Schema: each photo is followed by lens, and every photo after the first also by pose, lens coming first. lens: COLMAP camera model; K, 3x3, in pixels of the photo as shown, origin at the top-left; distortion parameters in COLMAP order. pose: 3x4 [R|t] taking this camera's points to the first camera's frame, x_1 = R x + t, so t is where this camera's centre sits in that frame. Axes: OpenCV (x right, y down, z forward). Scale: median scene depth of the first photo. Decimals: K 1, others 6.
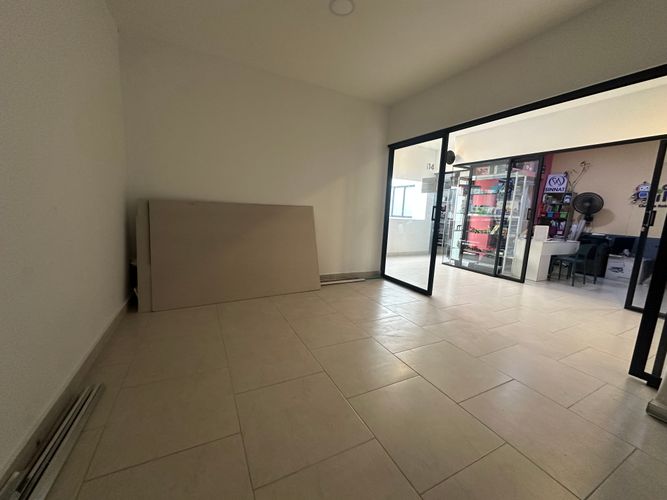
lens RADIAL K [[267.5, 0, 333.5], [0, 267.5, 250.0], [0, 0, 1]] dist [-0.000668, -0.000072]
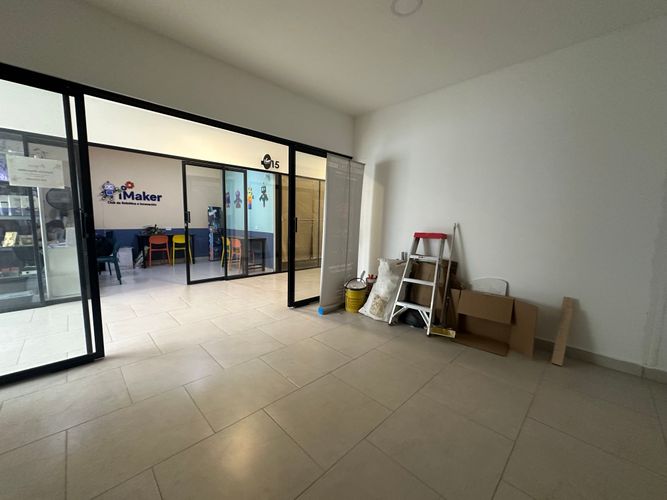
lens RADIAL K [[264.8, 0, 333.5], [0, 264.8, 250.0], [0, 0, 1]] dist [0.000523, -0.000146]
pose [[-0.309654, -0.163400, 0.936704, -0.347759], [0.102282, 0.973684, 0.203663, -0.144678], [-0.945332, 0.158873, -0.284792, 0.650381]]
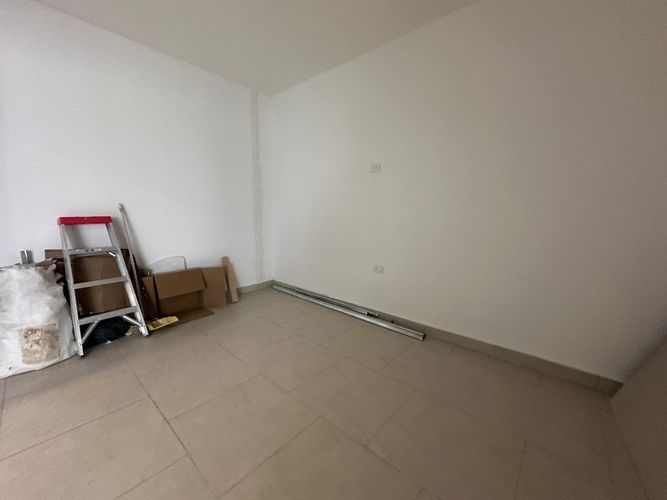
lens RADIAL K [[267.5, 0, 333.5], [0, 267.5, 250.0], [0, 0, 1]] dist [-0.000668, -0.000072]
pose [[-0.928806, -0.007724, -0.370485, 0.082672], [-0.109470, 0.960881, 0.254408, -0.143128], [0.354027, 0.276853, -0.893318, 0.922266]]
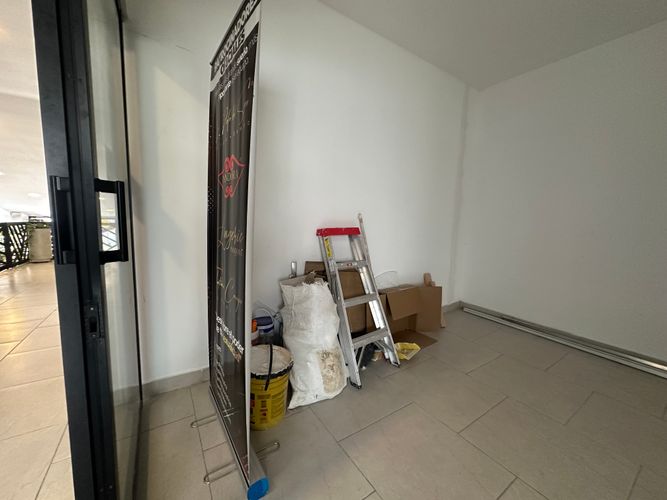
lens RADIAL K [[264.8, 0, 333.5], [0, 264.8, 250.0], [0, 0, 1]] dist [0.000523, -0.000146]
pose [[-0.991105, -0.062857, -0.117299, 0.507623], [-0.091602, 0.961610, 0.258681, -0.092243], [0.096536, 0.267125, -0.958814, 0.683073]]
